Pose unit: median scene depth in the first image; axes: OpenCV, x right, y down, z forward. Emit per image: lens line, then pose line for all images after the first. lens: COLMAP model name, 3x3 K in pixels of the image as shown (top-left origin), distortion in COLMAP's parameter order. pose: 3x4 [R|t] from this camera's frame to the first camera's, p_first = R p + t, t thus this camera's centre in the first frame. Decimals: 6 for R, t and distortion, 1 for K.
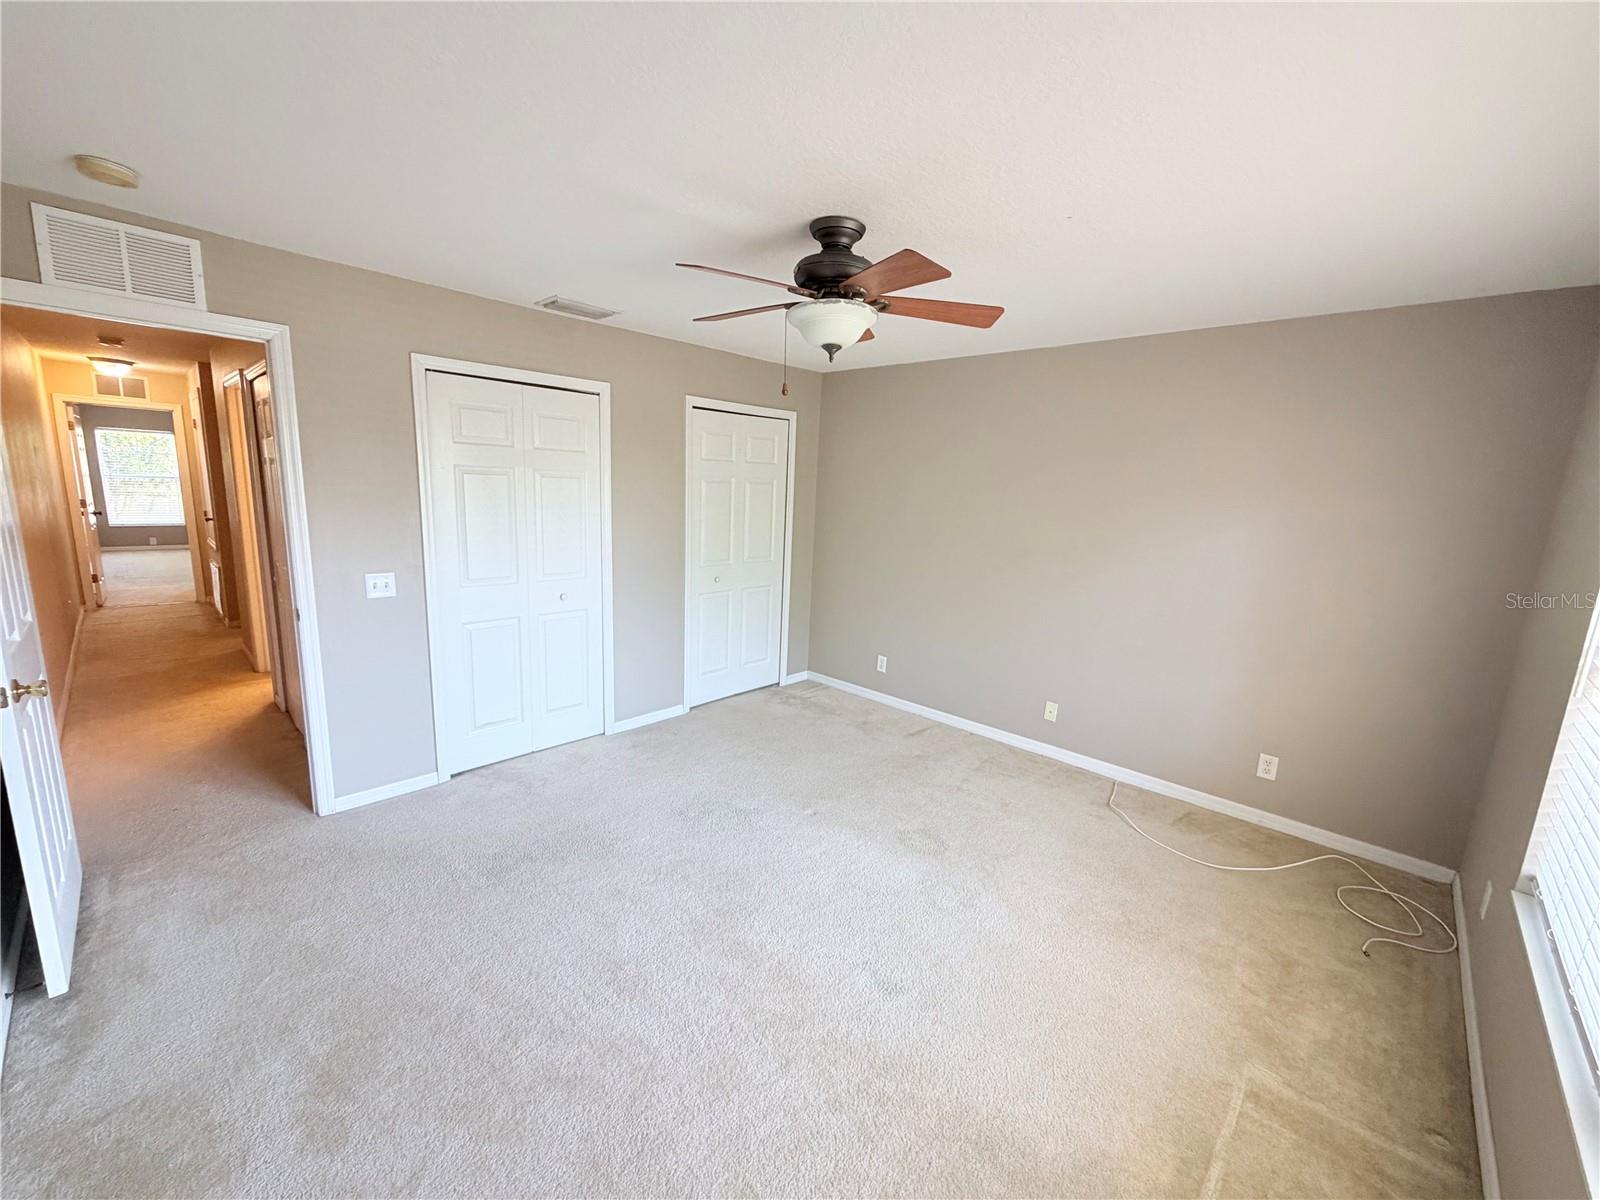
lens RADIAL K [[641.0, 0, 800.0], [0, 641.0, 600.0], [0, 0, 1]] dist [0.000411, 0.000056]
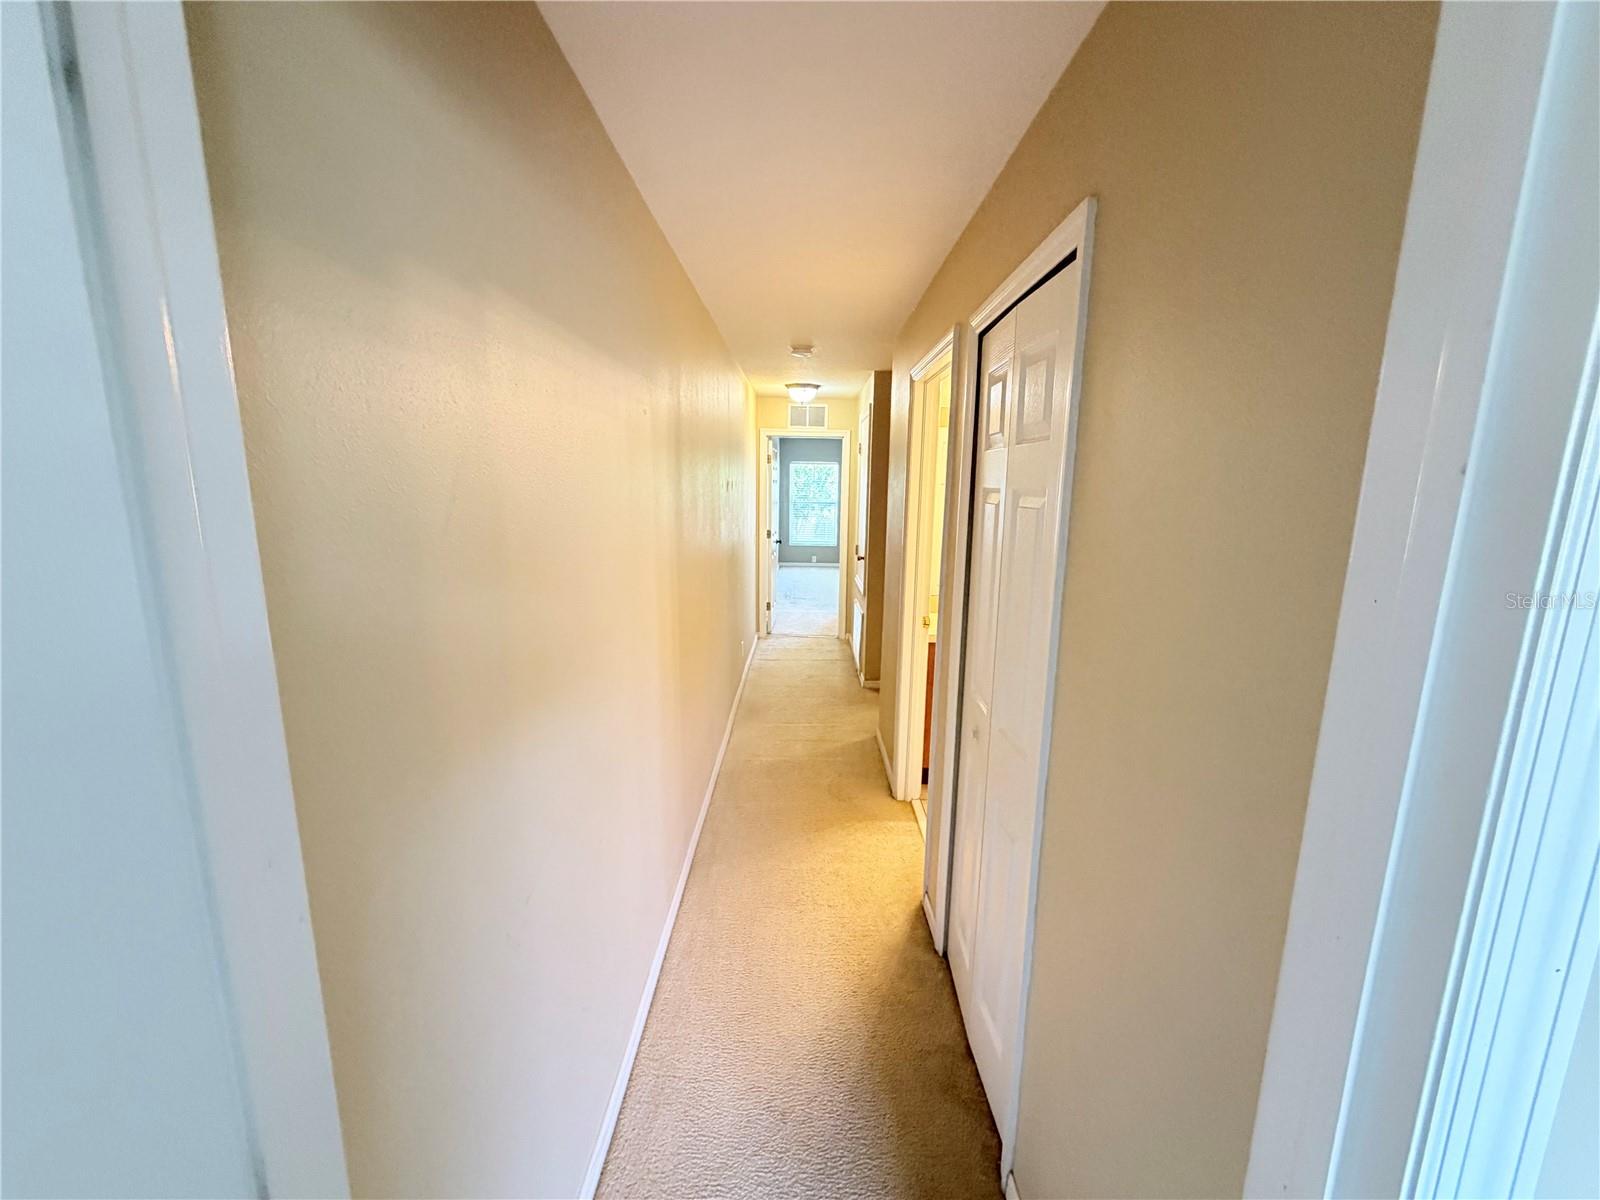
lens RADIAL K [[641.0, 0, 800.0], [0, 641.0, 600.0], [0, 0, 1]] dist [0.000411, 0.000056]
pose [[0.686822, 0.098615, -0.720105, -0.339389], [-0.114277, 0.993082, 0.027003, -0.080353], [0.717786, 0.063746, 0.693340, 0.335955]]
